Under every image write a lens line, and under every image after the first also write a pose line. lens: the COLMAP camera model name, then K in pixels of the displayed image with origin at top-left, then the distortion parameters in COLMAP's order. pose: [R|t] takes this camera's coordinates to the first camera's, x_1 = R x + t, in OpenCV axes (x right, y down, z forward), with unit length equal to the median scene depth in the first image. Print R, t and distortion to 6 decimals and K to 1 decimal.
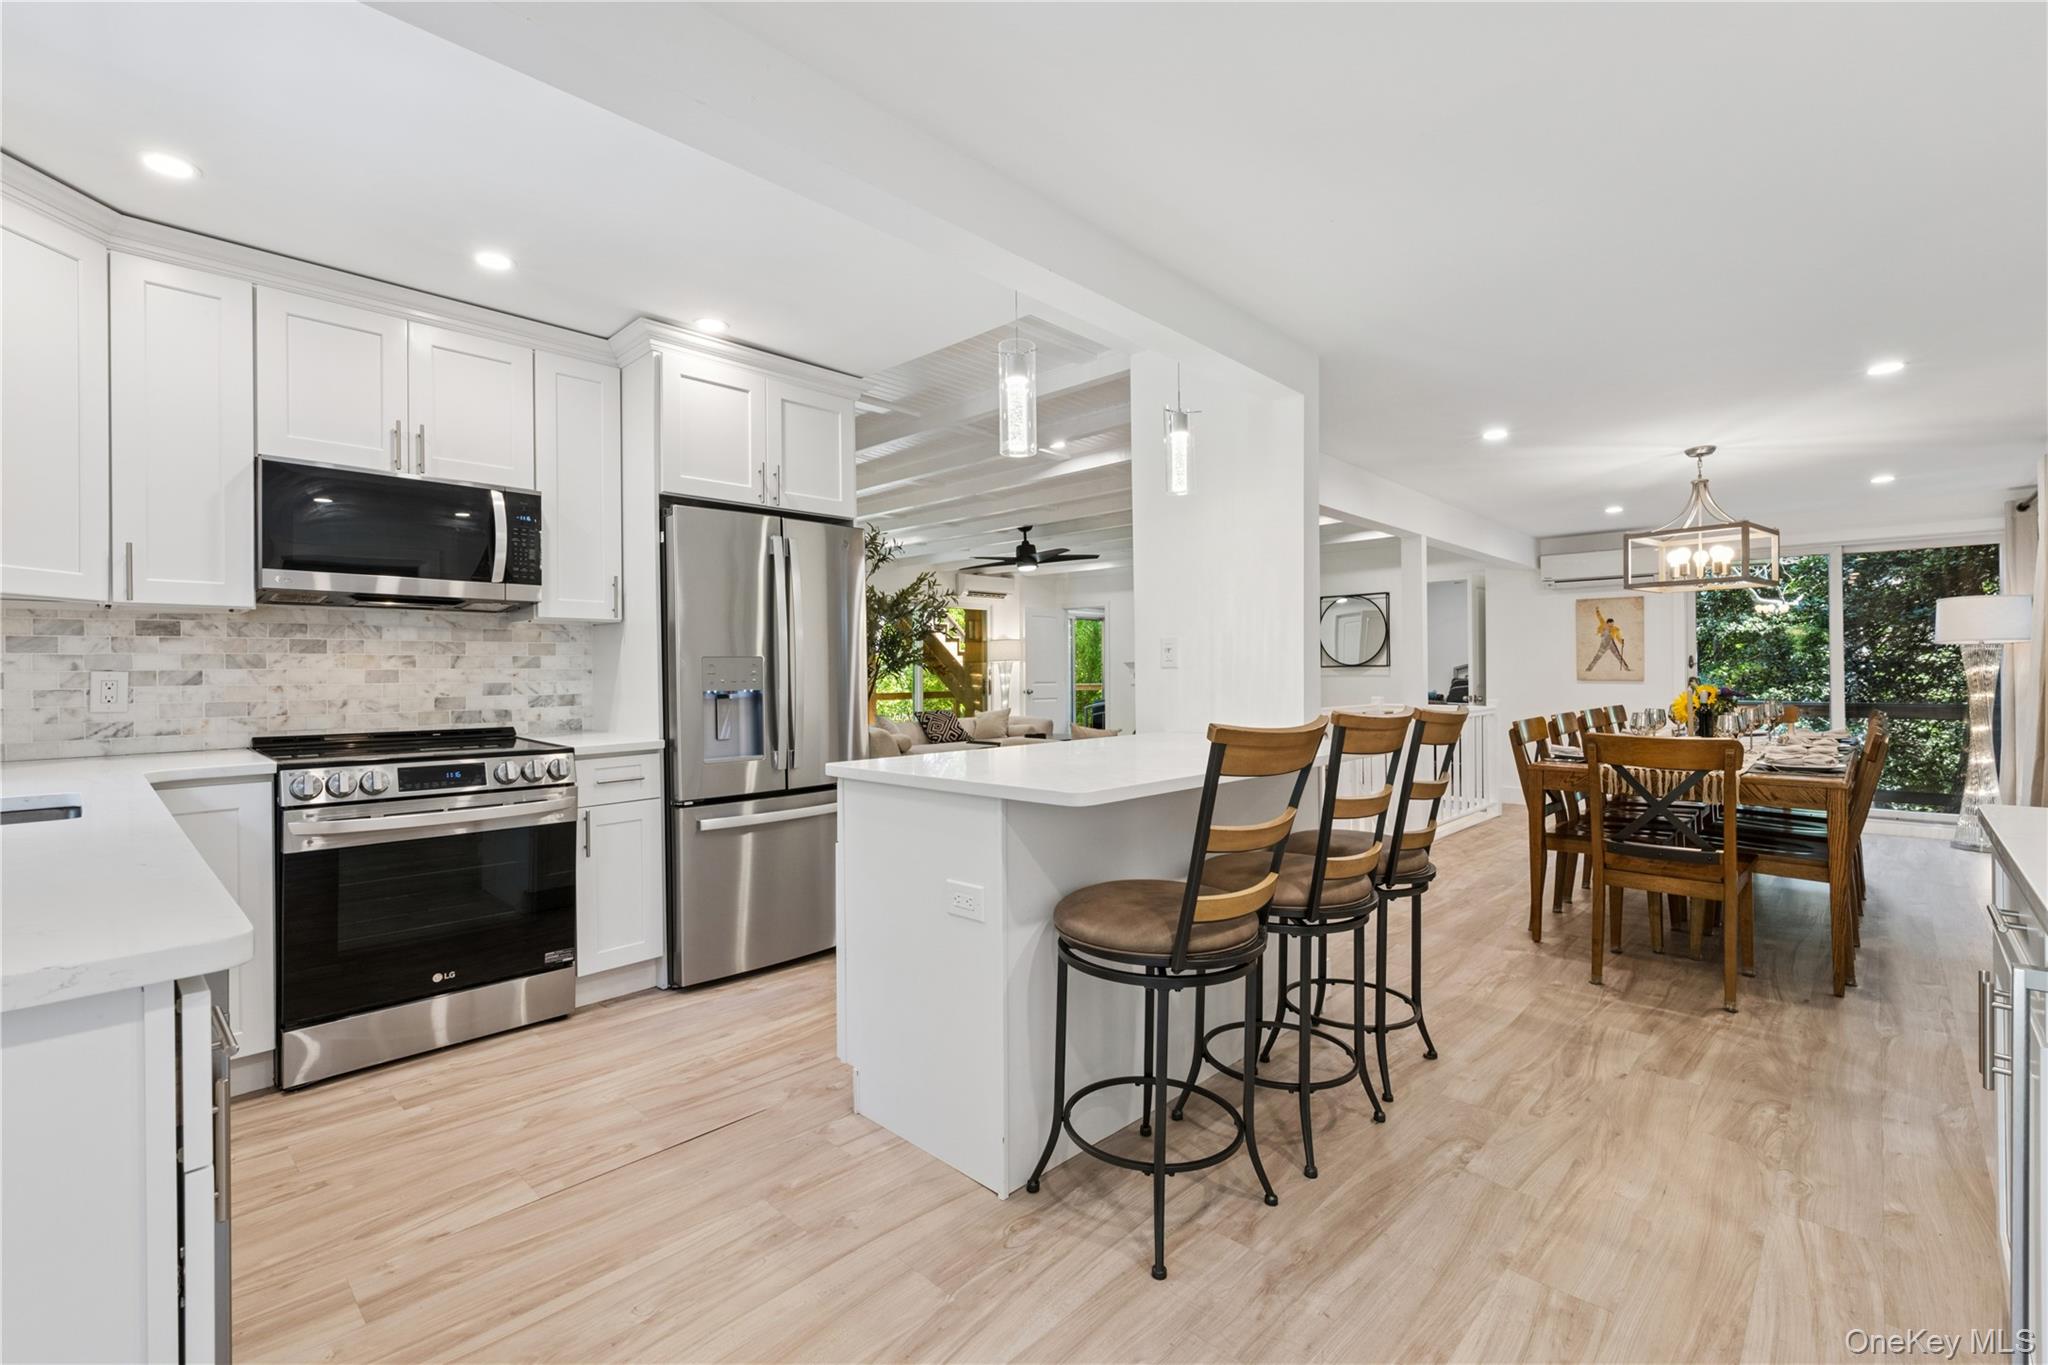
lens RADIAL K [[888.8, 0, 1039.6], [0, 888.8, 671.0], [0, 0, 1]] dist [0.000640, -0.000075]
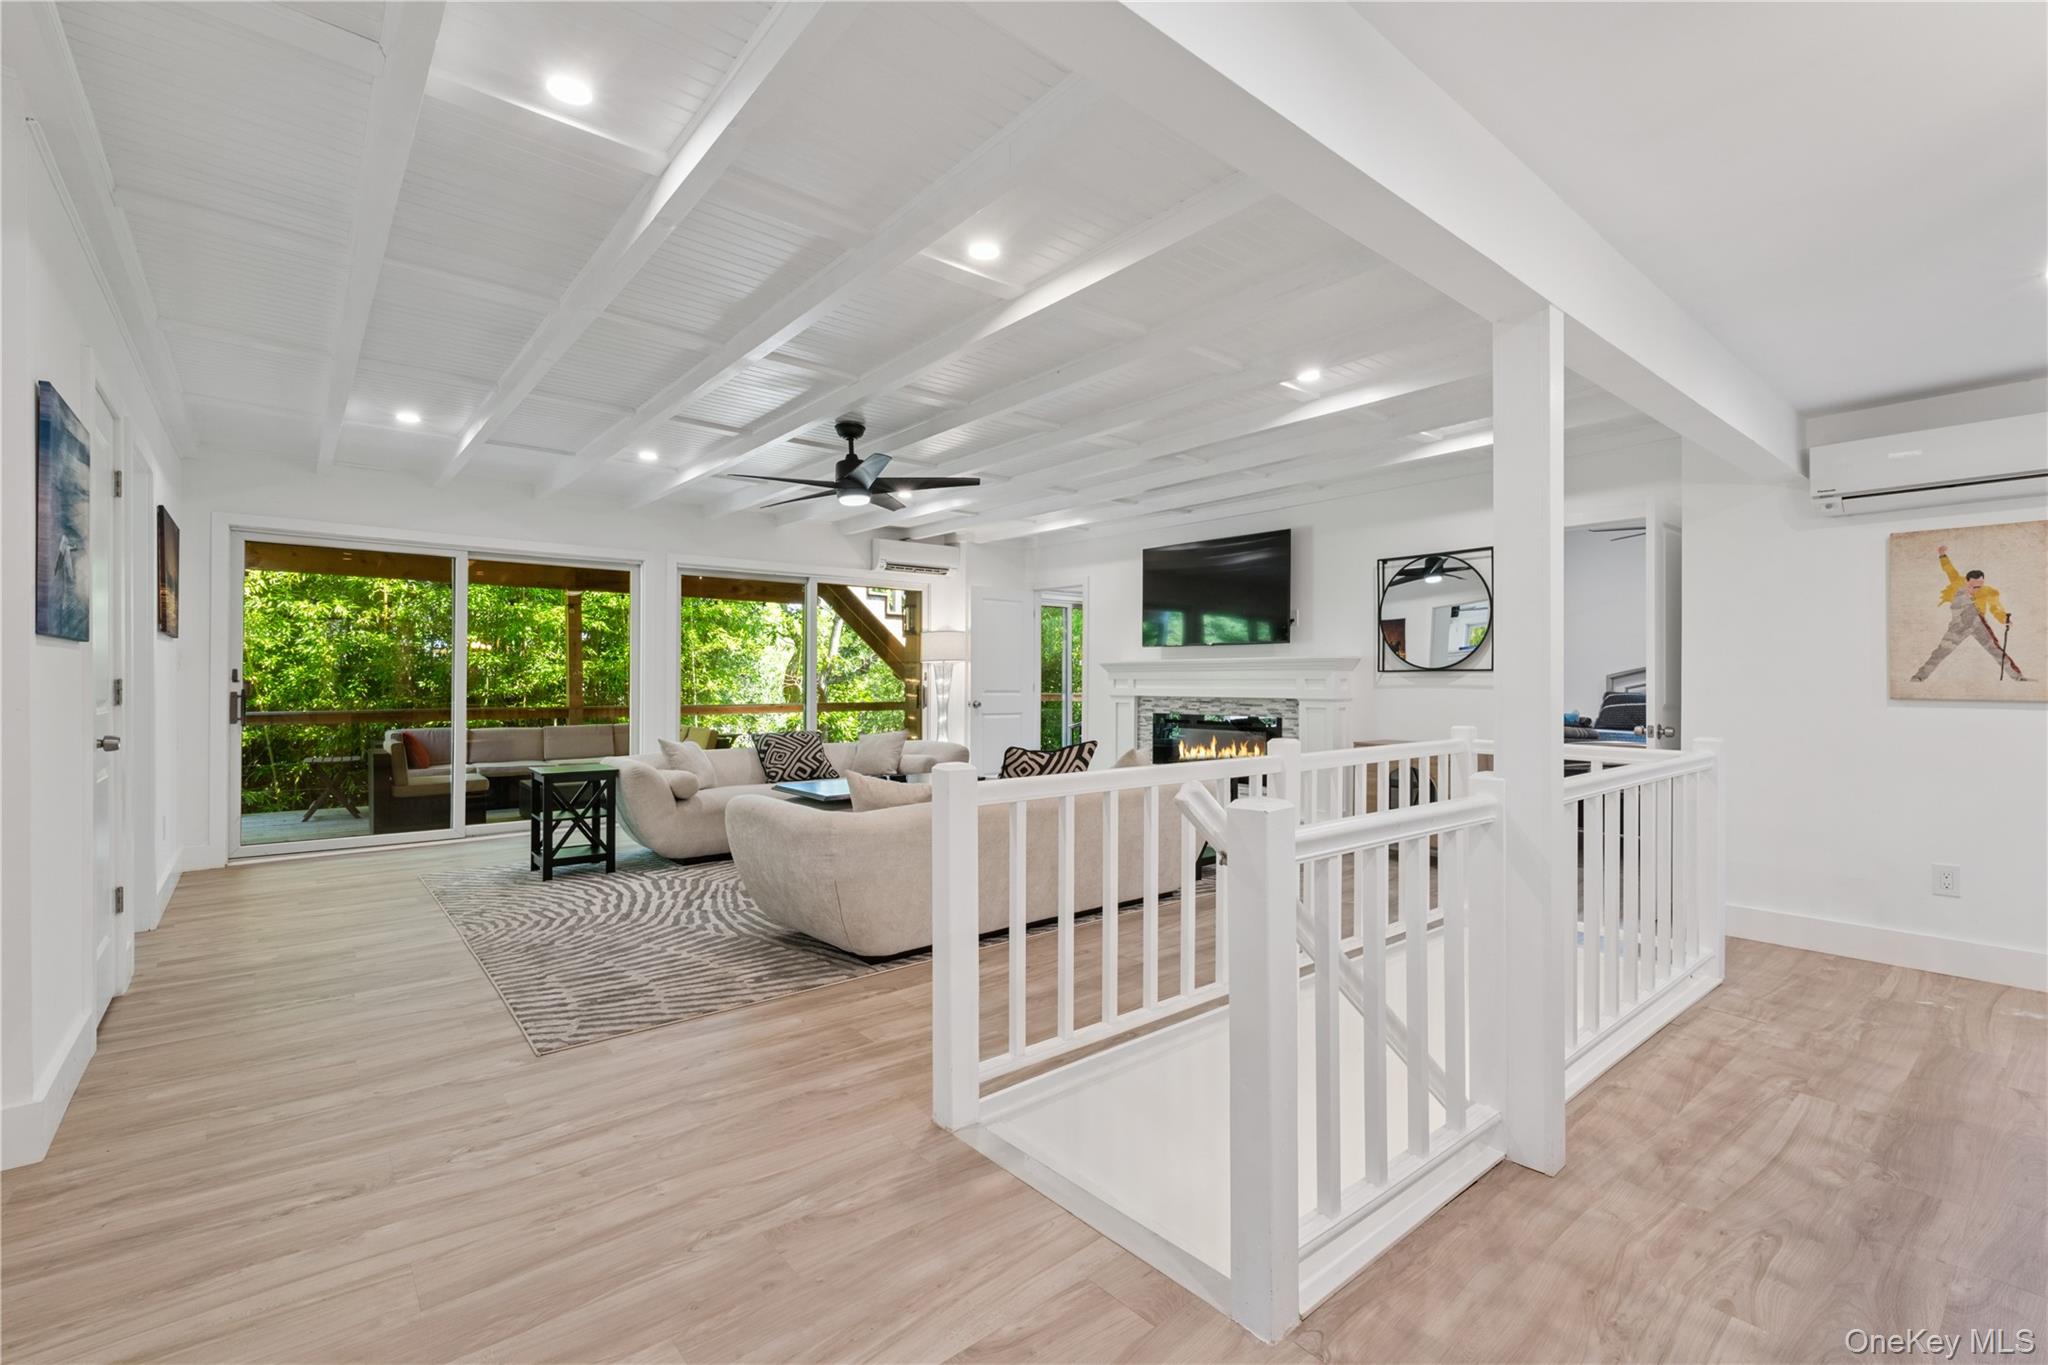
lens RADIAL K [[900.6, 0, 1046.1], [0, 900.6, 678.0], [0, 0, 1]] dist [0.003010, 0.000453]
pose [[0.993959, 0.008998, -0.109386, 0.460894], [-0.009022, 0.999959, 0.000276, 0.005996], [0.109384, 0.000713, 0.993999, 1.058029]]
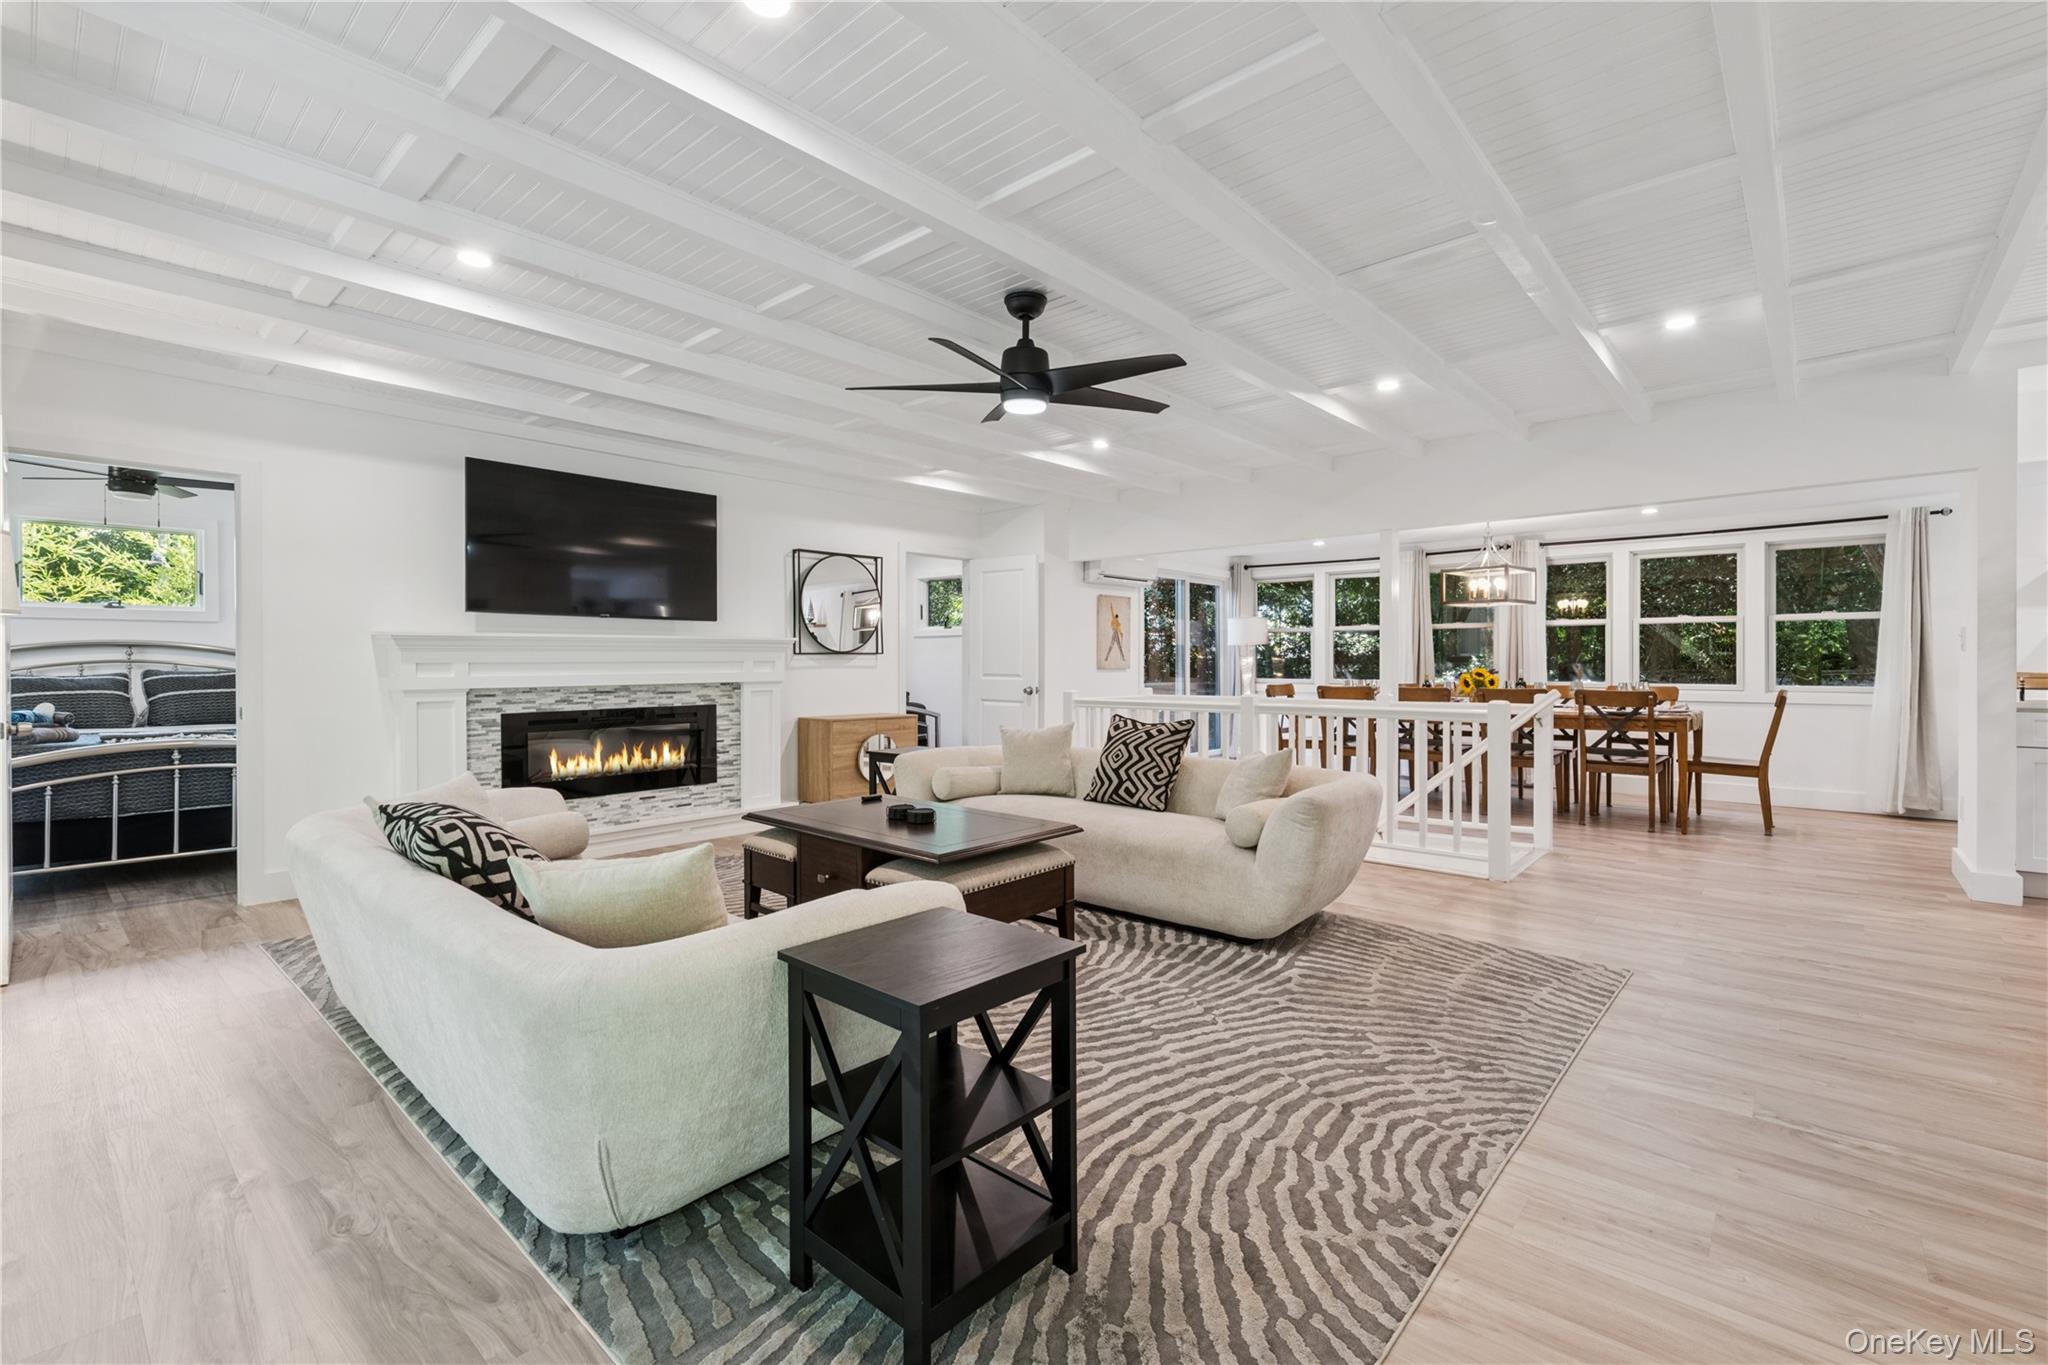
lens RADIAL K [[888.8, 0, 1039.6], [0, 888.8, 671.0], [0, 0, 1]] dist [0.000640, -0.000075]
pose [[-0.037097, -0.003991, 0.999304, -1.105750], [0.003693, 0.999985, 0.004130, 0.018792], [-0.999305, 0.003843, -0.037081, 2.577191]]
